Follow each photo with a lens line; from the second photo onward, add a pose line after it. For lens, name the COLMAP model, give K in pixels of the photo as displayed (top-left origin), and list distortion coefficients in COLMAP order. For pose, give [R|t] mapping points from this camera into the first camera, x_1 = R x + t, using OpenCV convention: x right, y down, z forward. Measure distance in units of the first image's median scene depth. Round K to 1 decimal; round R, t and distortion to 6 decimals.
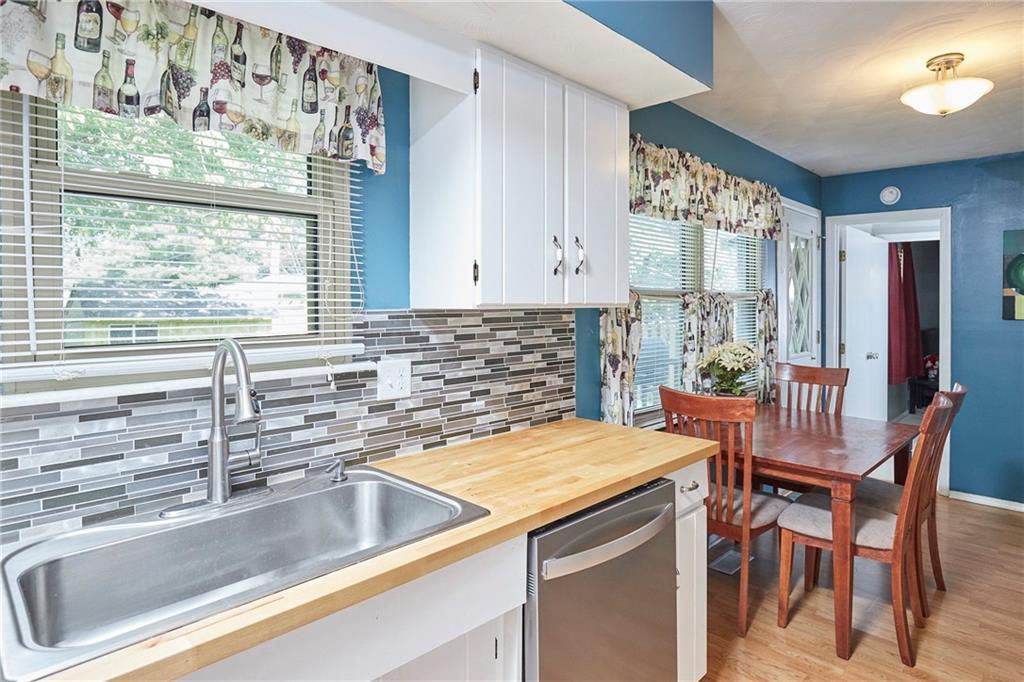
lens RADIAL K [[578.9, 0, 513.0], [0, 578.9, 308.6], [0, 0, 1]] dist [-0.025017, 0.007975]
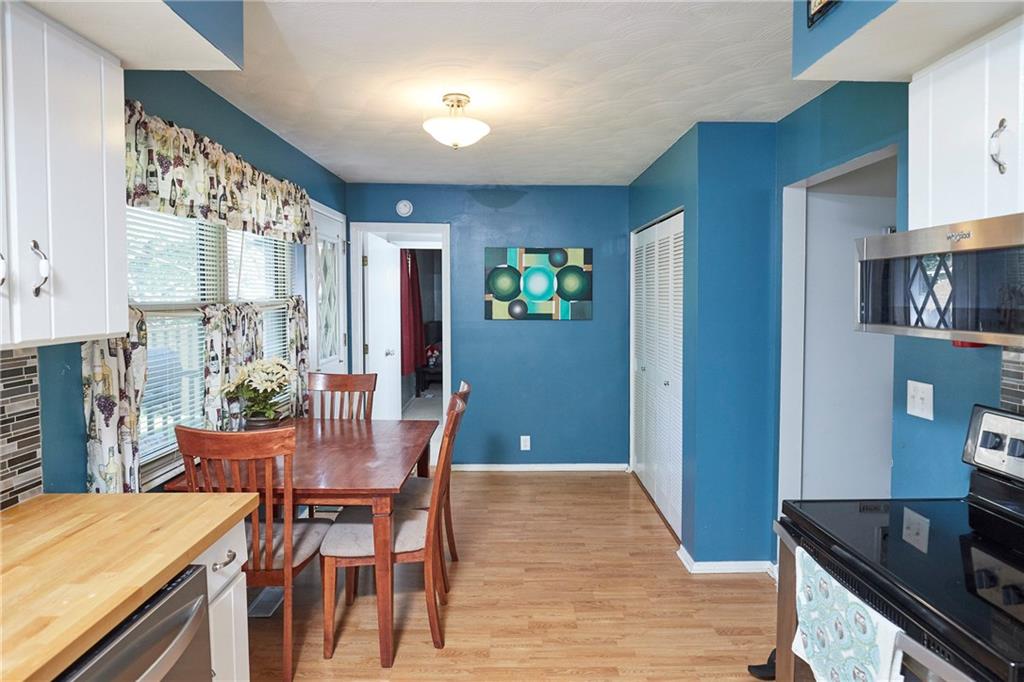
lens RADIAL K [[578.9, 0, 521.0], [0, 578.9, 313.0], [0, 0, 1]] dist [-0.025017, 0.007975]
pose [[0.693718, -0.025197, 0.719806, 0.017499], [0.006311, 0.999562, 0.028907, -0.042415], [-0.720219, -0.015511, 0.693573, 0.105493]]
